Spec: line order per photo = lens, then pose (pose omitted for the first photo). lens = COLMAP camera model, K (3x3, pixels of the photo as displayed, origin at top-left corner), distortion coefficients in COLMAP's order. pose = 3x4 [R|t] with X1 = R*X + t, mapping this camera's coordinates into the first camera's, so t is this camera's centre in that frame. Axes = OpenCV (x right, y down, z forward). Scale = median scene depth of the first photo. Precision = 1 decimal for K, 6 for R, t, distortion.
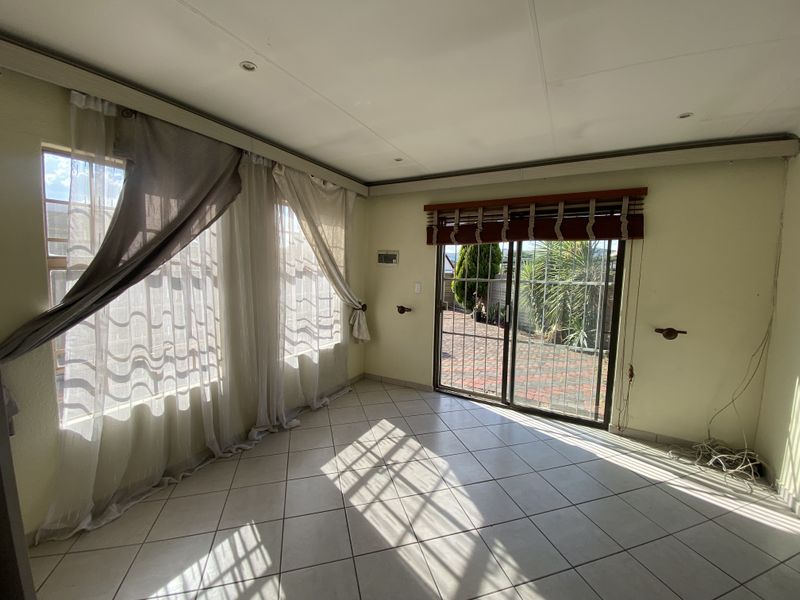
lens RADIAL K [[324.1, 0, 399.5], [0, 324.1, 300.4], [0, 0, 1]] dist [0.060489, -0.037116]
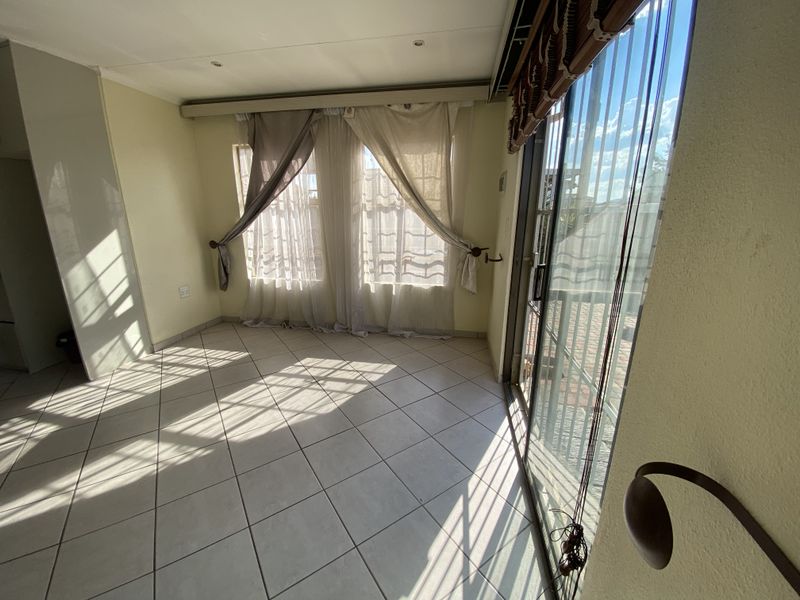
lens RADIAL K [[324.1, 0, 399.5], [0, 324.1, 300.4], [0, 0, 1]] dist [0.060489, -0.037116]
pose [[0.303757, 0.232751, -0.923883, 0.894084], [-0.092370, 0.972328, 0.214585, -0.025407], [0.948261, 0.020158, 0.316850, 0.809213]]
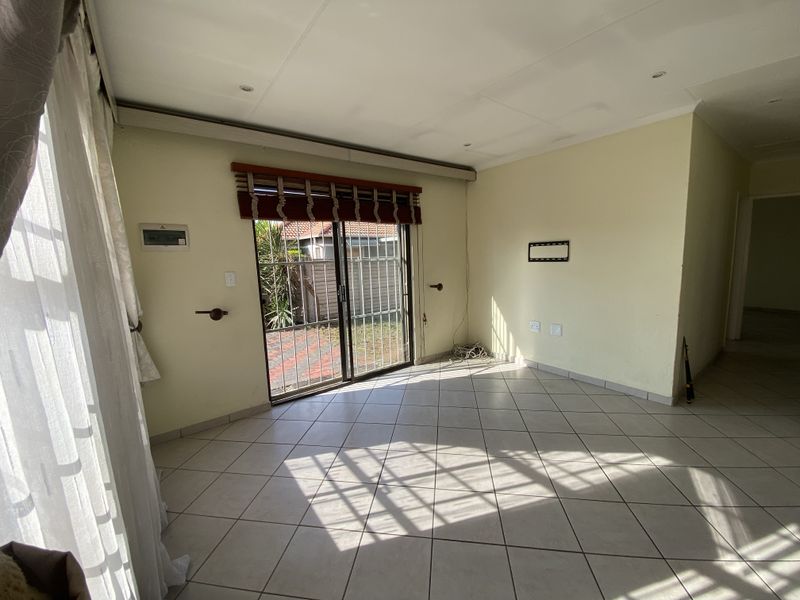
lens RADIAL K [[324.1, 0, 399.5], [0, 324.1, 300.4], [0, 0, 1]] dist [0.060489, -0.037116]
pose [[0.420803, -0.163176, 0.892356, -0.607941], [0.134901, 0.984008, 0.116321, -0.037859], [-0.897066, 0.071431, 0.436086, 0.495042]]
